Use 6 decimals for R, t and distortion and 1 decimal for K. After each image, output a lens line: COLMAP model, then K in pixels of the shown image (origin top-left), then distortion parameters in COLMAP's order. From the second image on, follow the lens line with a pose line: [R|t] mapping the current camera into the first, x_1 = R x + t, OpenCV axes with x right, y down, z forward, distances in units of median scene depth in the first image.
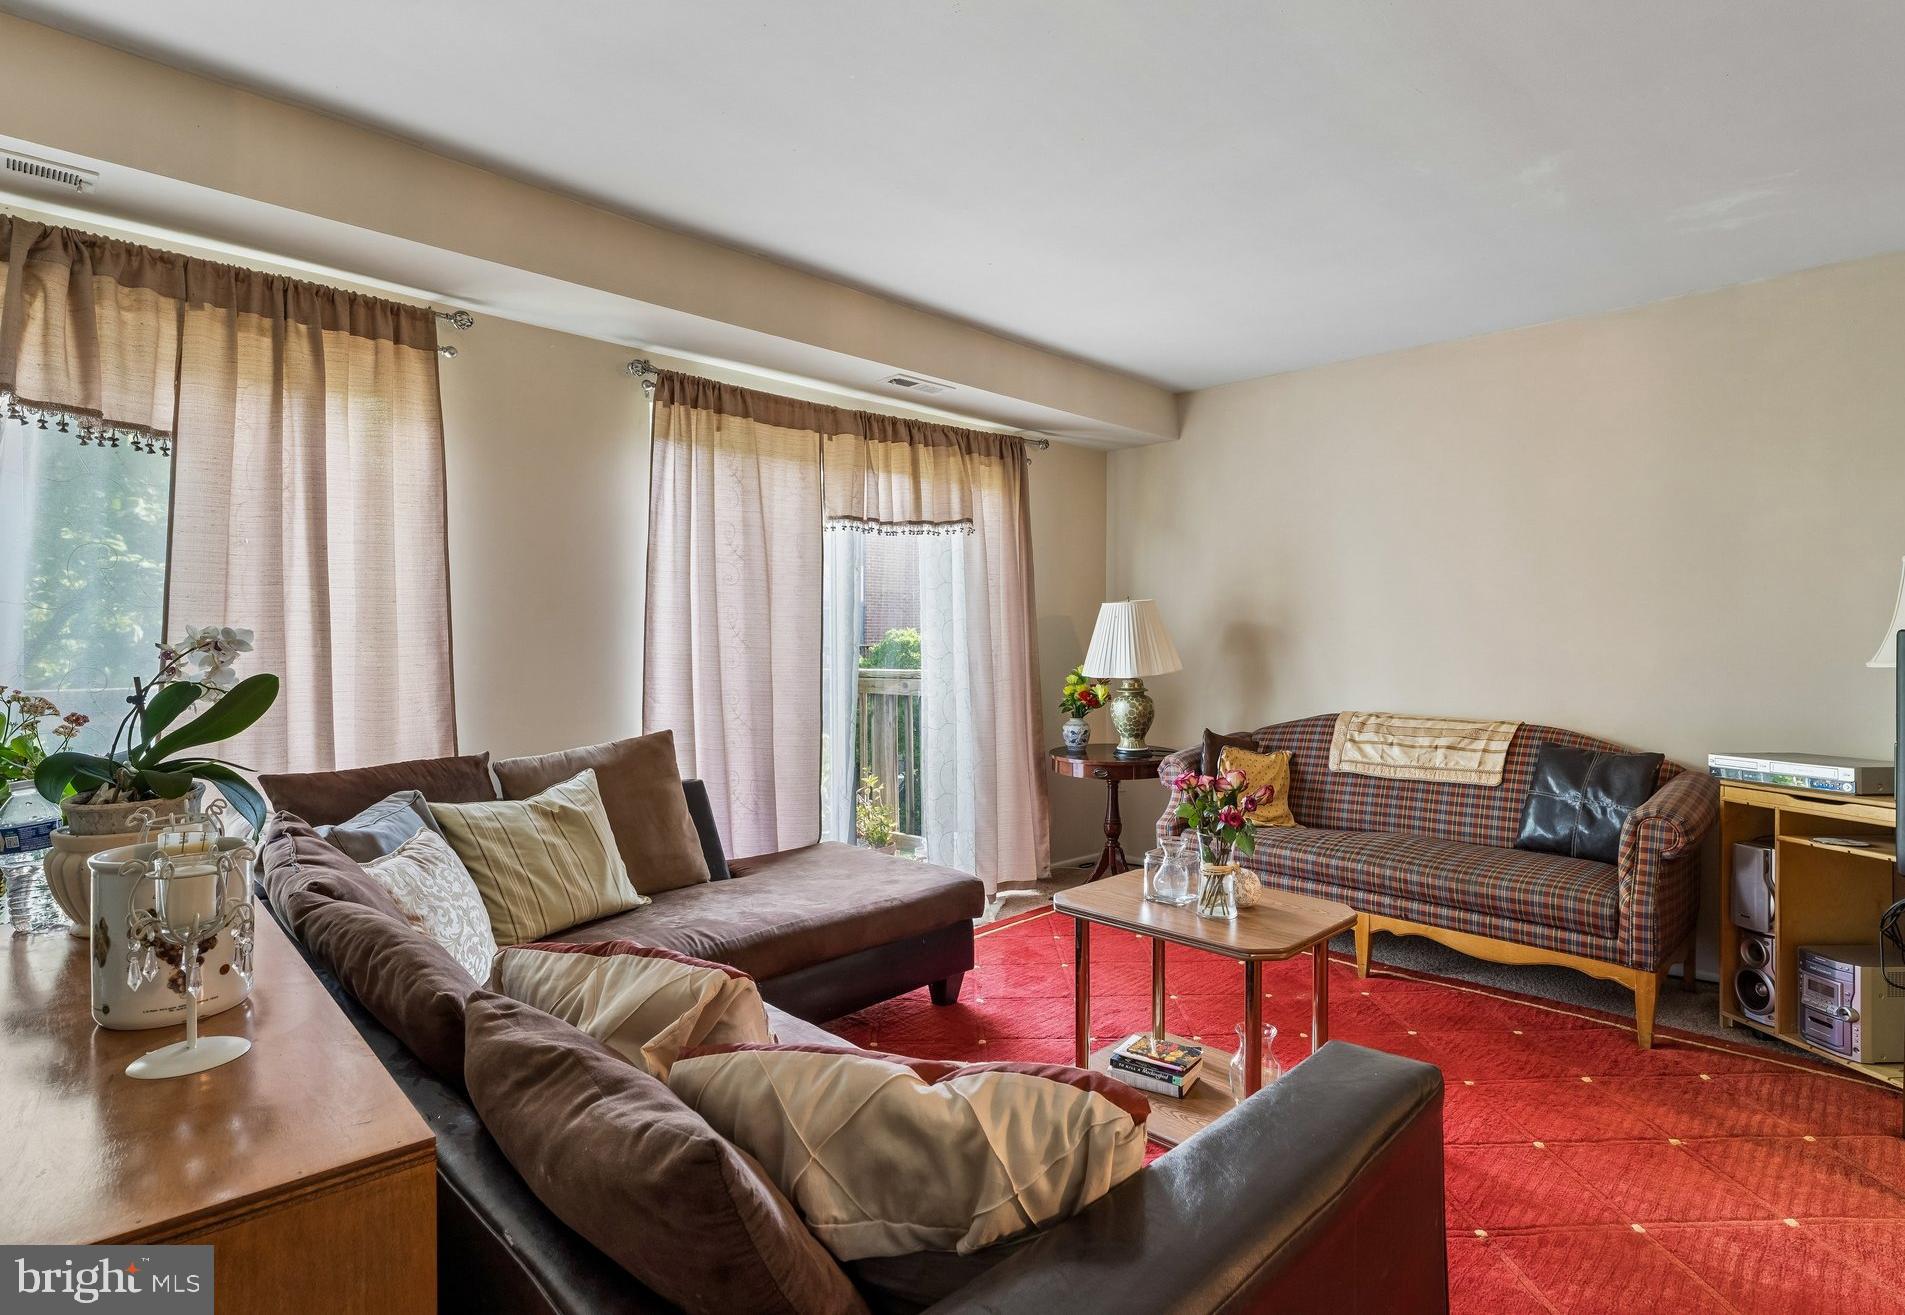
lens RADIAL K [[956.7, 0, 951.1], [0, 956.7, 637.5], [0, 0, 1]] dist [-0.000966, 0.000685]
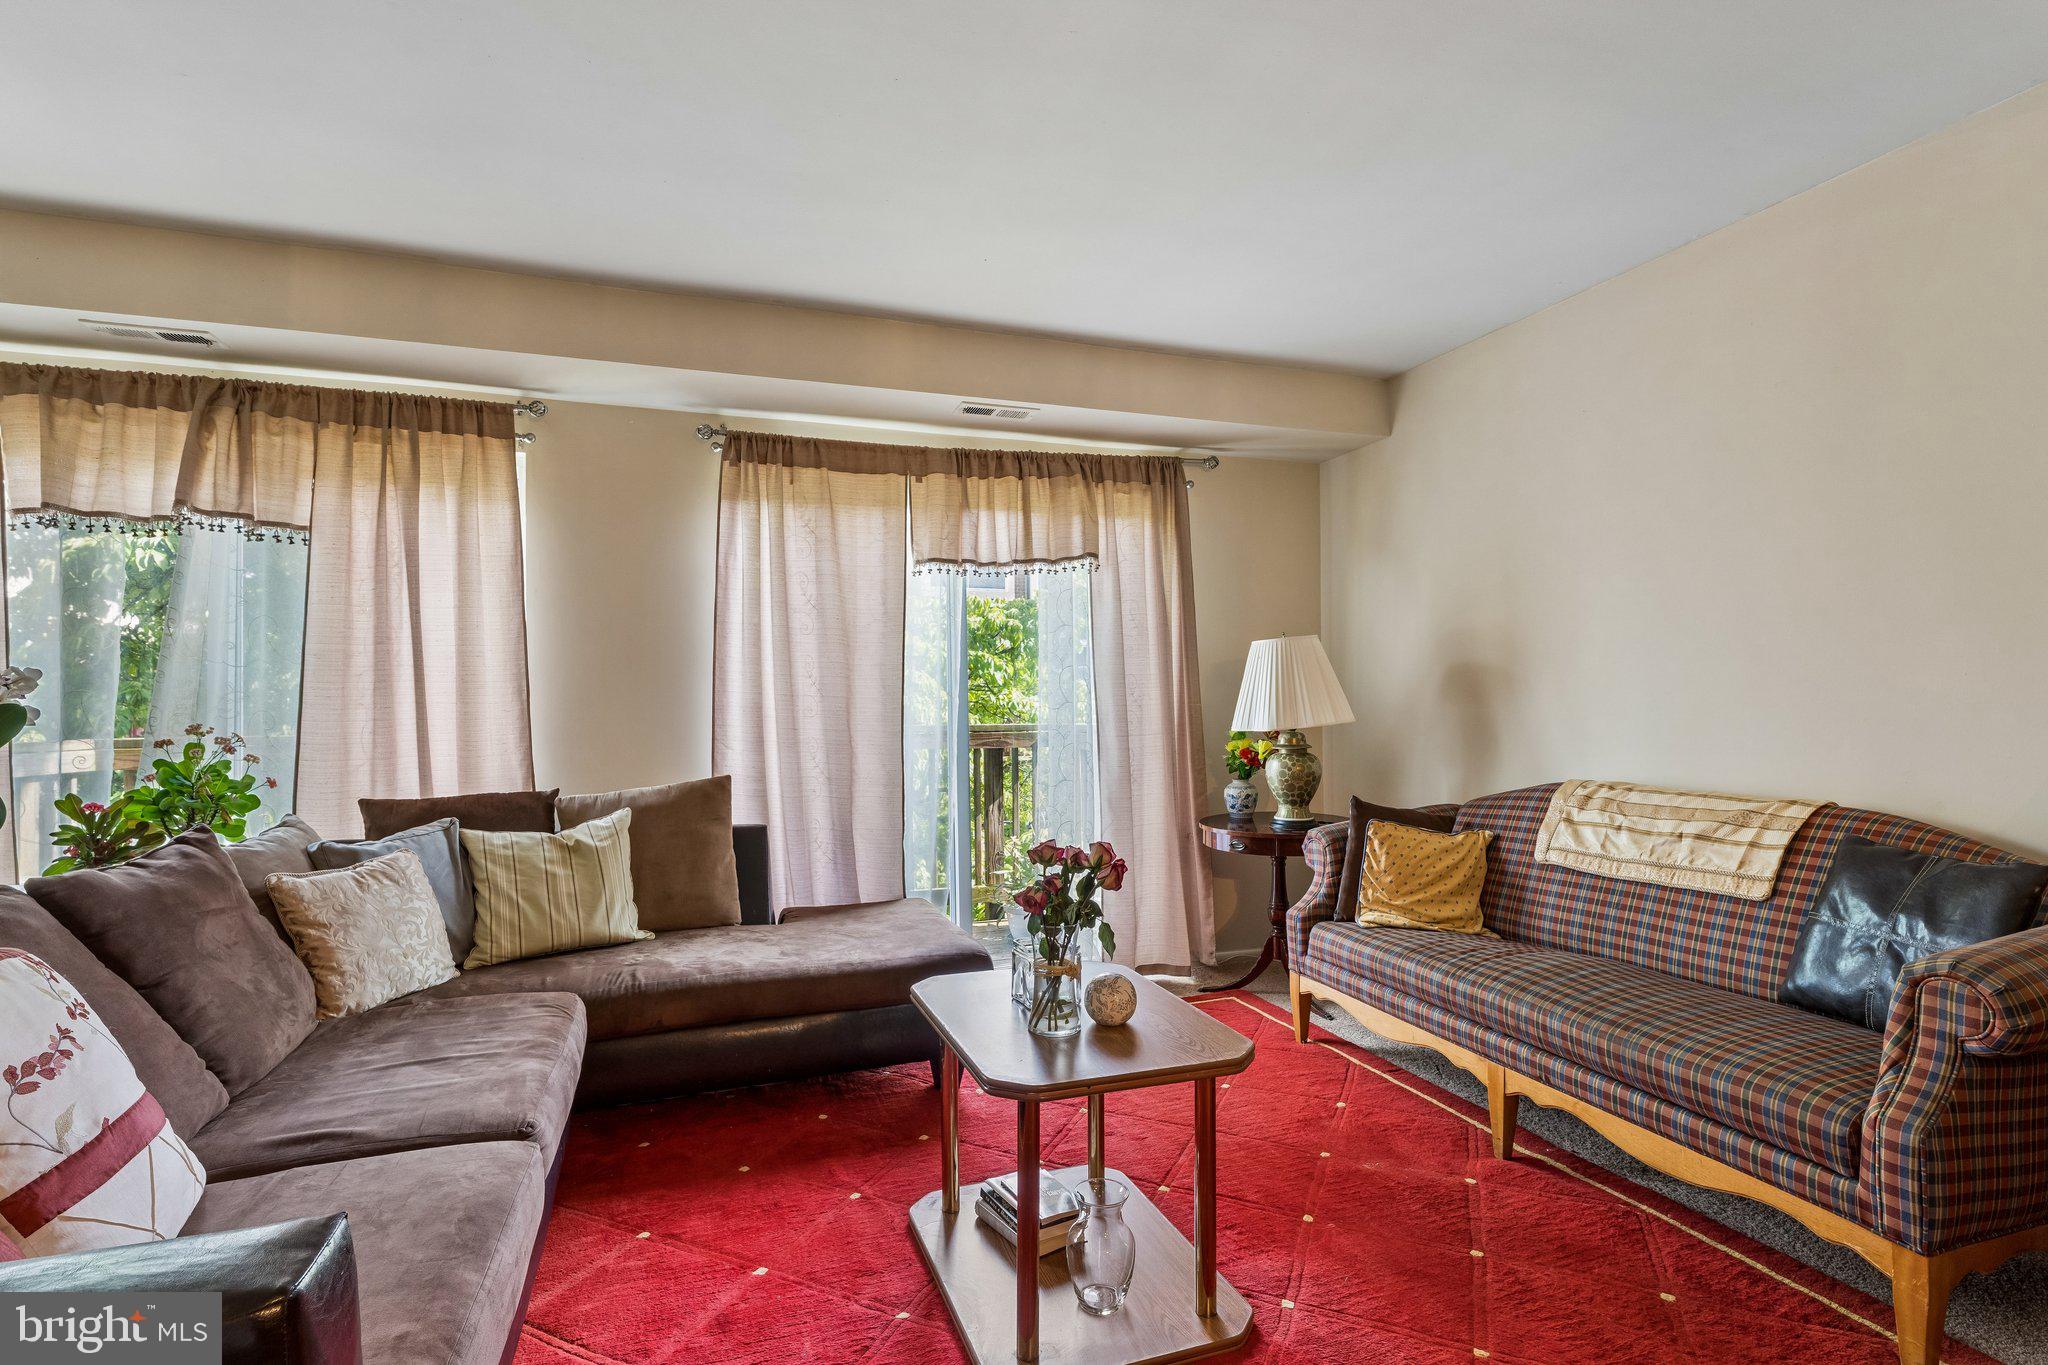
lens RADIAL K [[930.5, 0, 1017.8], [0, 930.5, 692.2], [0, 0, 1]] dist [0.000928, -0.000595]
pose [[0.893680, -0.012641, -0.448528, 0.508990], [0.007141, 0.999877, -0.013950, 0.026498], [0.448649, 0.009264, 0.893660, 0.275959]]
